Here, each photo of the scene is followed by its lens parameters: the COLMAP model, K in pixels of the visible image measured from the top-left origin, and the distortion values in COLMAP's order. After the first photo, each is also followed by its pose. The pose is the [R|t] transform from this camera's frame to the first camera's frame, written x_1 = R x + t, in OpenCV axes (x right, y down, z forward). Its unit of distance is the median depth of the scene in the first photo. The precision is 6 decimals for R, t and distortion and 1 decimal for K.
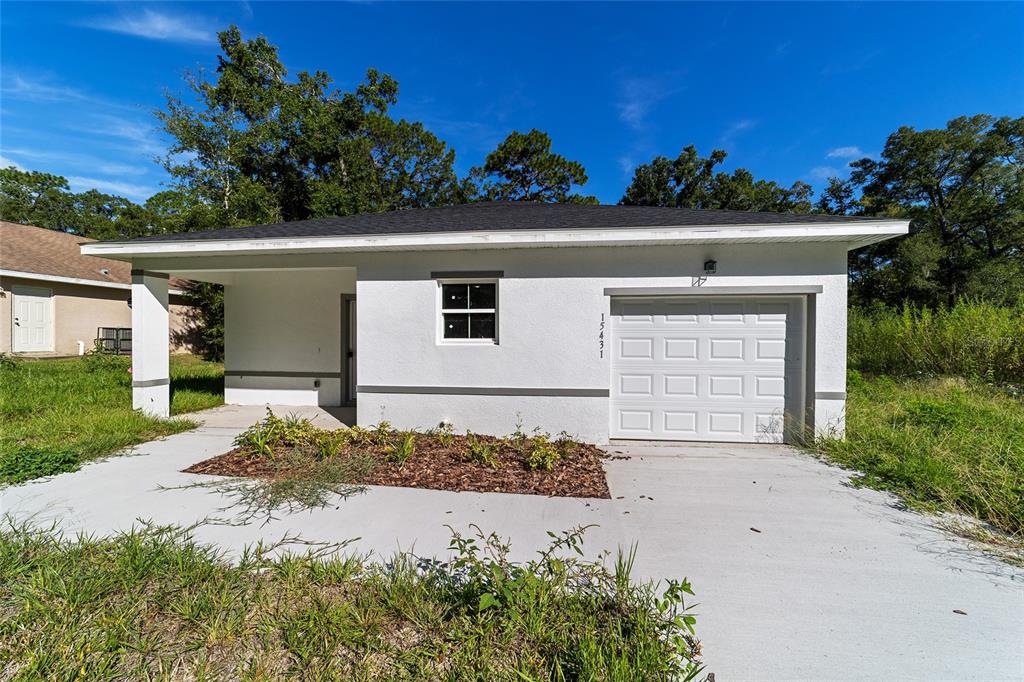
lens RADIAL K [[393.2, 0, 513.3], [0, 393.2, 341.3], [0, 0, 1]] dist [-0.016182, 0.007676]
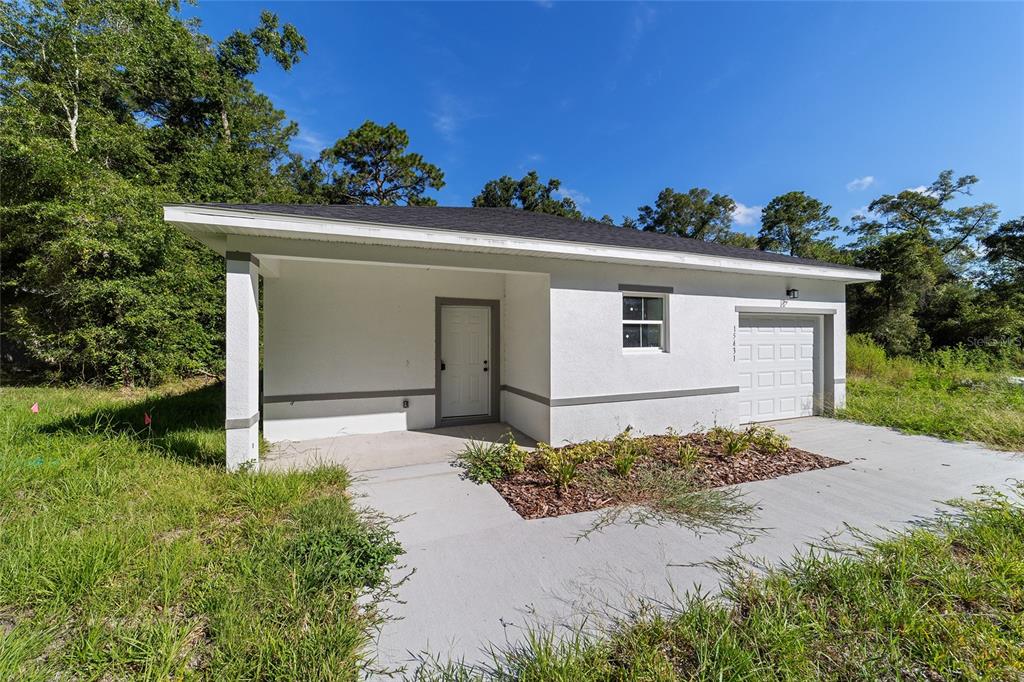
lens RADIAL K [[393.2, 0, 509.5], [0, 393.2, 337.2], [0, 0, 1]] dist [-0.016182, 0.007676]
pose [[0.885355, -0.004780, 0.464890, -0.690045], [0.012526, 0.999829, -0.013575, -0.018473], [-0.464746, 0.017842, 0.885264, 0.158758]]
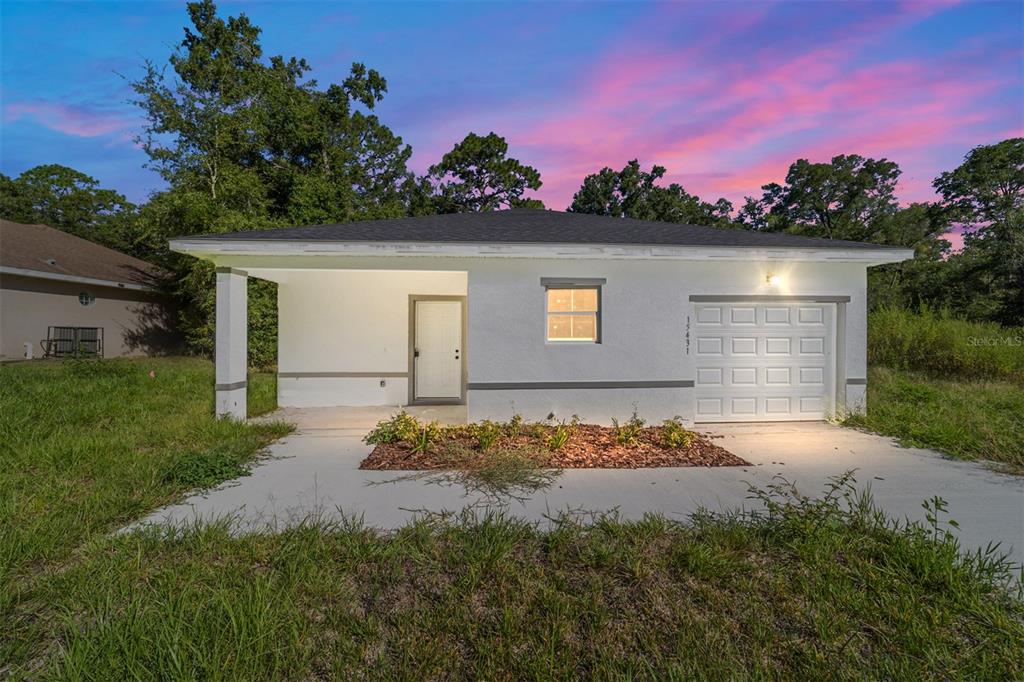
lens RADIAL K [[393.2, 0, 514.2], [0, 393.2, 334.6], [0, 0, 1]] dist [-0.016182, 0.007676]
pose [[0.984343, -0.002261, 0.176251, -0.346262], [0.004729, 0.999897, -0.013585, -0.002035], [-0.176202, 0.014206, 0.984252, -0.048207]]
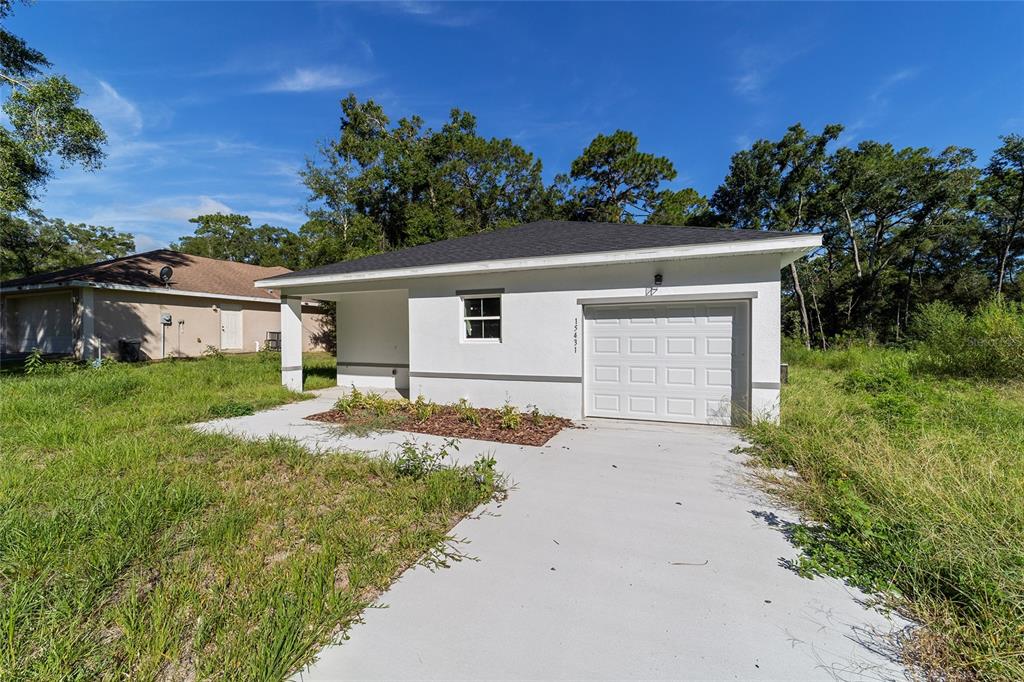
lens RADIAL K [[393.2, 0, 515.1], [0, 393.2, 344.8], [0, 0, 1]] dist [-0.016182, 0.007676]
pose [[0.967018, -0.000977, -0.254705, 0.252579], [0.003232, 0.999959, 0.008435, 0.003180], [0.254686, -0.008980, 0.966982, -0.212969]]
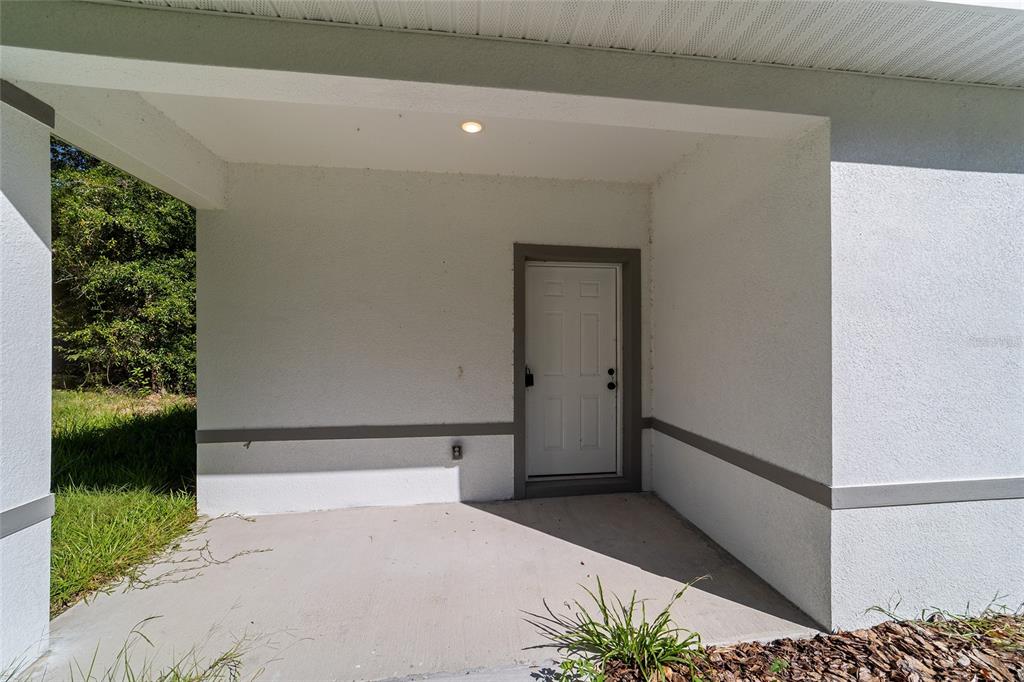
lens RADIAL K [[393.2, 0, 510.5], [0, 393.2, 341.7], [0, 0, 1]] dist [-0.016182, 0.007676]
pose [[0.970365, -0.005359, 0.241583, -0.546078], [0.010003, 0.999788, -0.018003, -0.002578], [-0.241435, 0.019886, 0.970213, 0.564457]]
